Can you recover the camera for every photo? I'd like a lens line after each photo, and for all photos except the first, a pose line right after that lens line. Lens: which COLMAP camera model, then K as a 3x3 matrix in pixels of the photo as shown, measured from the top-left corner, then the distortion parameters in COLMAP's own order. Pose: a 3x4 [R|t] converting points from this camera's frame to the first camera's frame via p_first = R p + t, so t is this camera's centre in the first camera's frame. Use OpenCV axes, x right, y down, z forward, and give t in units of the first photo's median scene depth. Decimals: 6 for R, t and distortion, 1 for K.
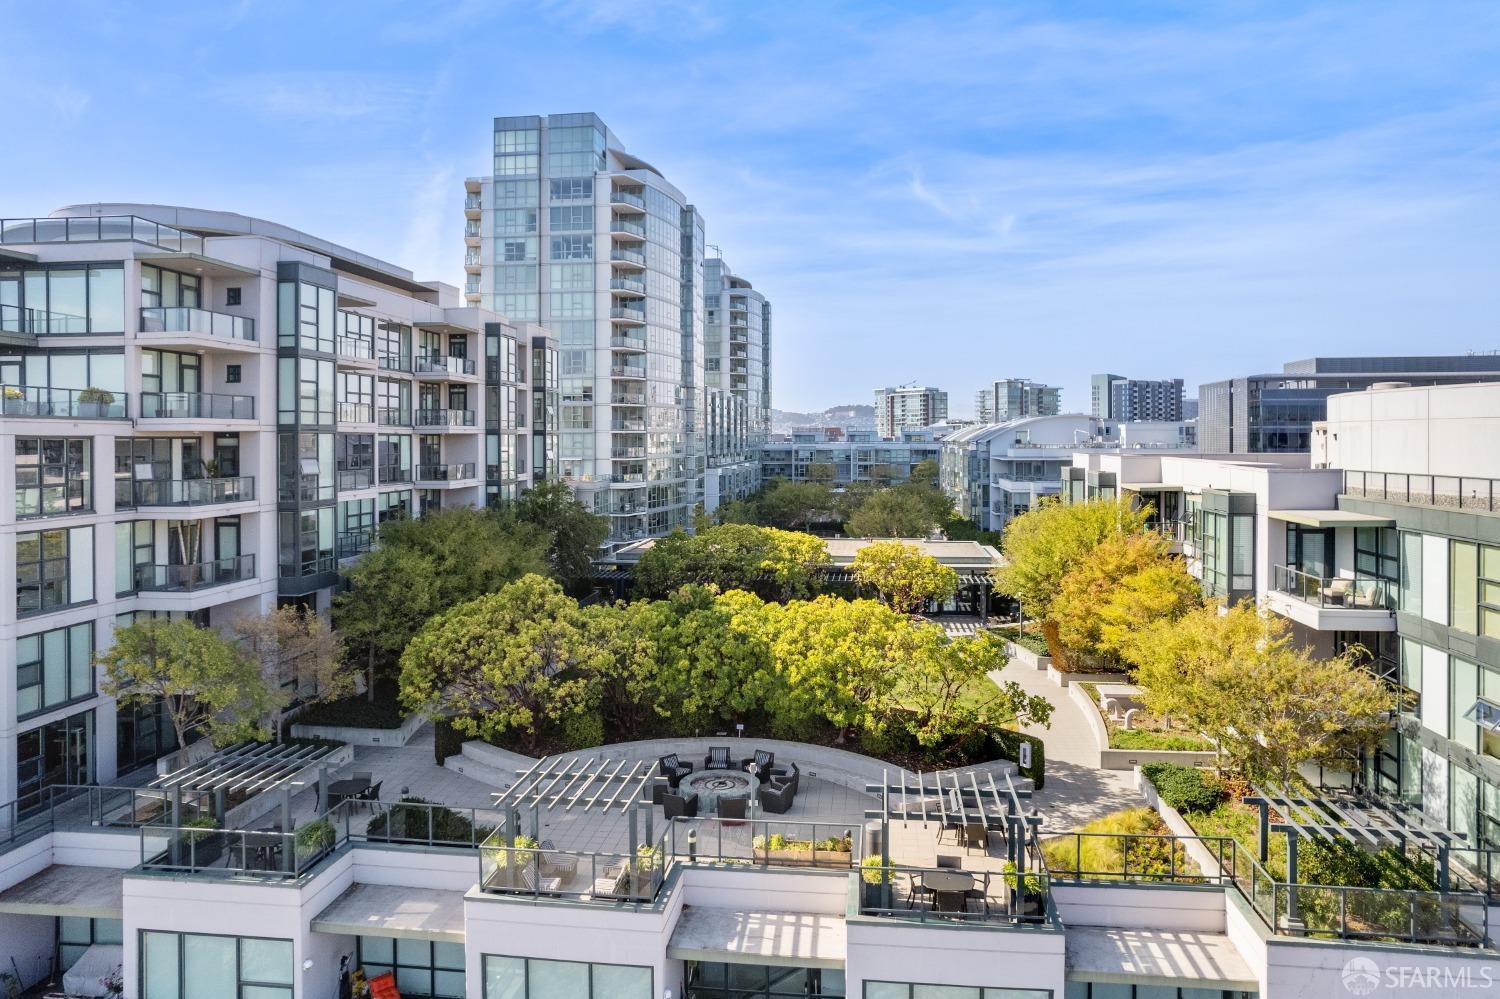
lens RADIAL K [[957.8, 0, 707.2], [0, 957.8, 441.6], [0, 0, 1]] dist [-0.003552, -0.000172]
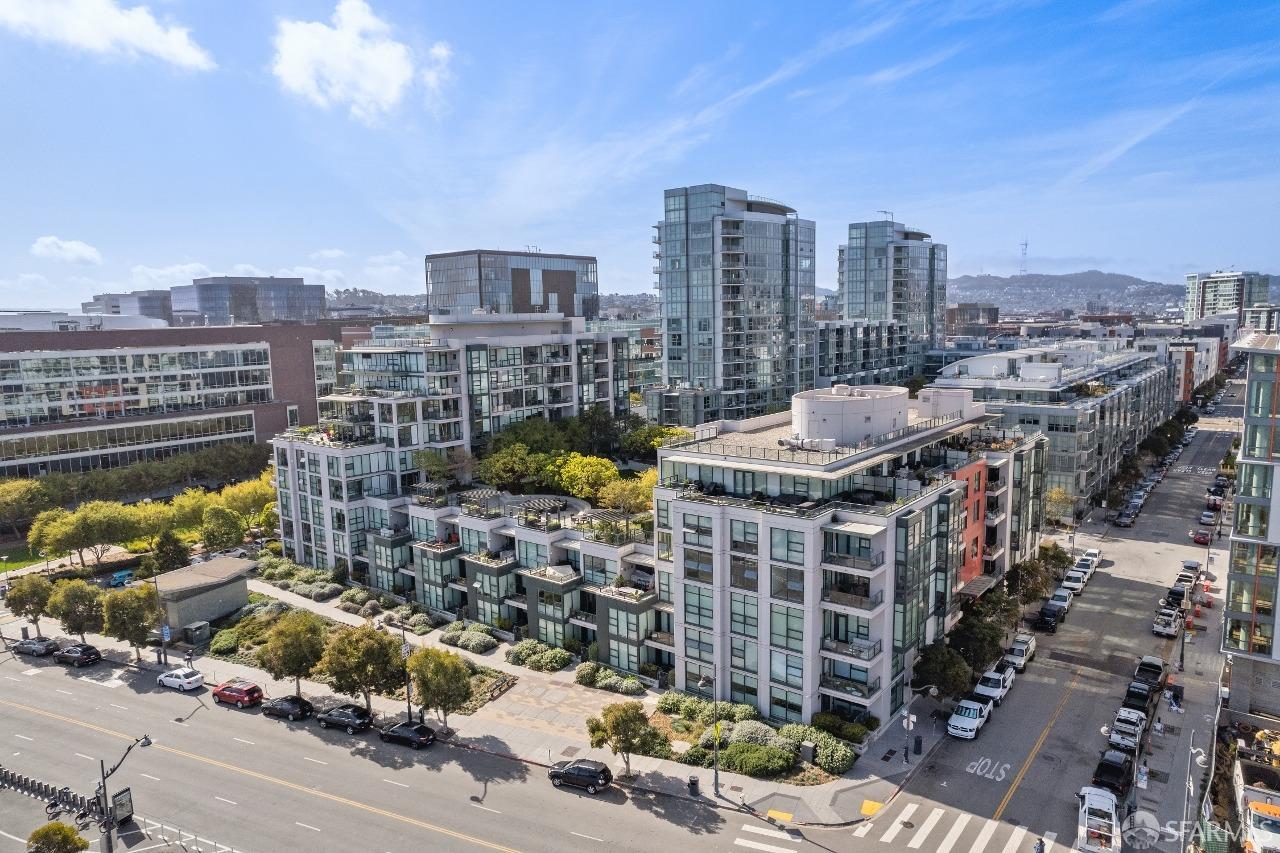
lens RADIAL K [[817.3, 0, 642.6], [0, 817.3, 429.7], [0, 0, 1]] dist [-0.003552, -0.000172]
pose [[0.863940, 0.052776, -0.500822, 1.059890], [0.019313, 0.990290, 0.137670, -0.193860], [0.503225, -0.128611, 0.854532, -0.804634]]
